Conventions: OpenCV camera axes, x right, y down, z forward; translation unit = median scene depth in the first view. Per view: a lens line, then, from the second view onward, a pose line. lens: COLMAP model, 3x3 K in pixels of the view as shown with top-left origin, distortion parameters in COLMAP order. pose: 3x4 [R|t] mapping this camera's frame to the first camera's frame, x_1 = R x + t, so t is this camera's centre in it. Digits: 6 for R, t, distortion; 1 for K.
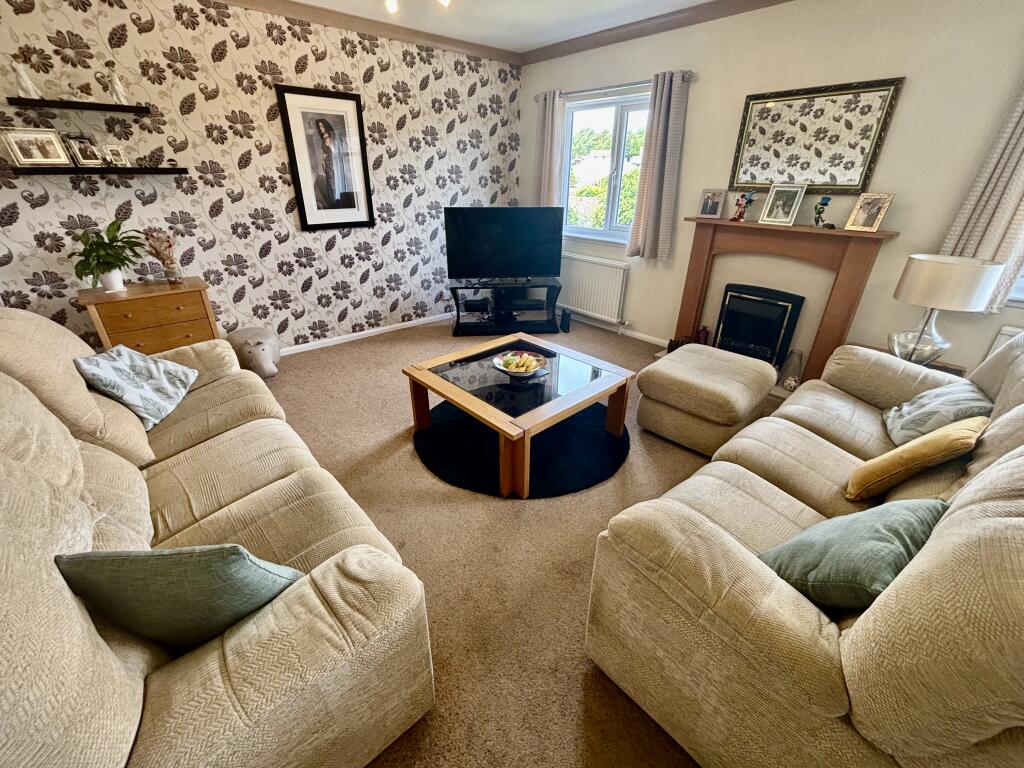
lens RADIAL K [[433.3, 0, 512.0], [0, 433.3, 384.0], [0, 0, 1]] dist [-0.022389, 0.013027]
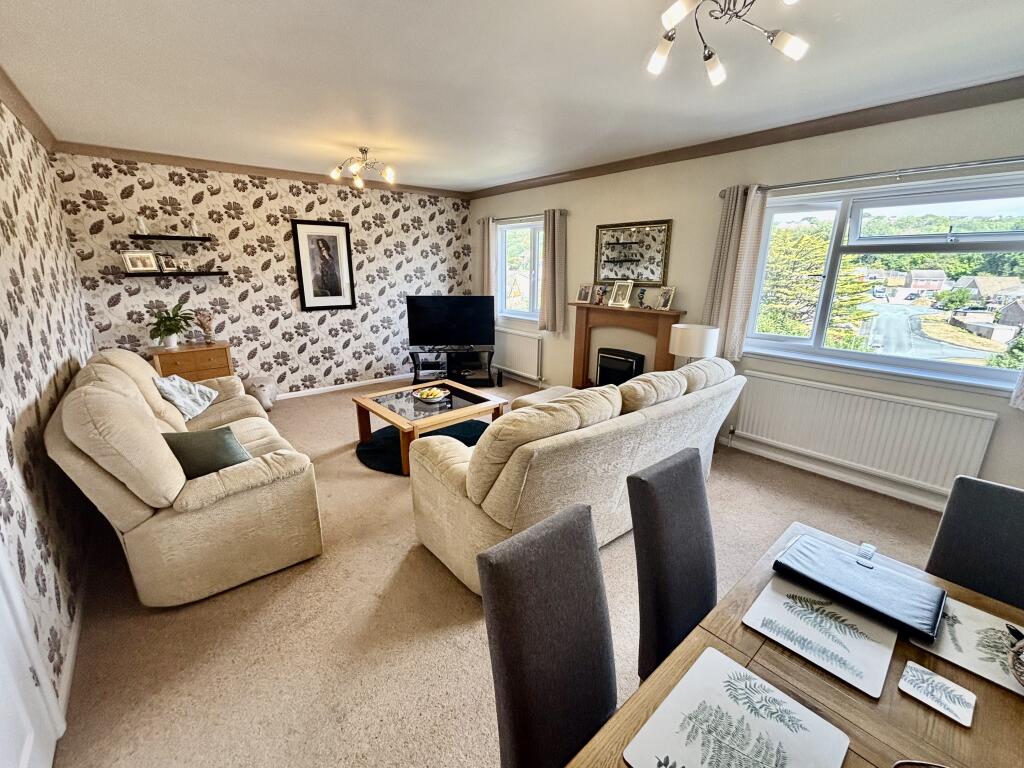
lens RADIAL K [[427.6, 0, 512.0], [0, 427.6, 384.0], [0, 0, 1]] dist [-0.009682, 0.000226]
pose [[0.999757, 0.005048, -0.021440, 0.252480], [-0.008878, 0.983167, -0.182492, 0.139643], [0.020158, 0.182638, 0.982974, -0.345785]]
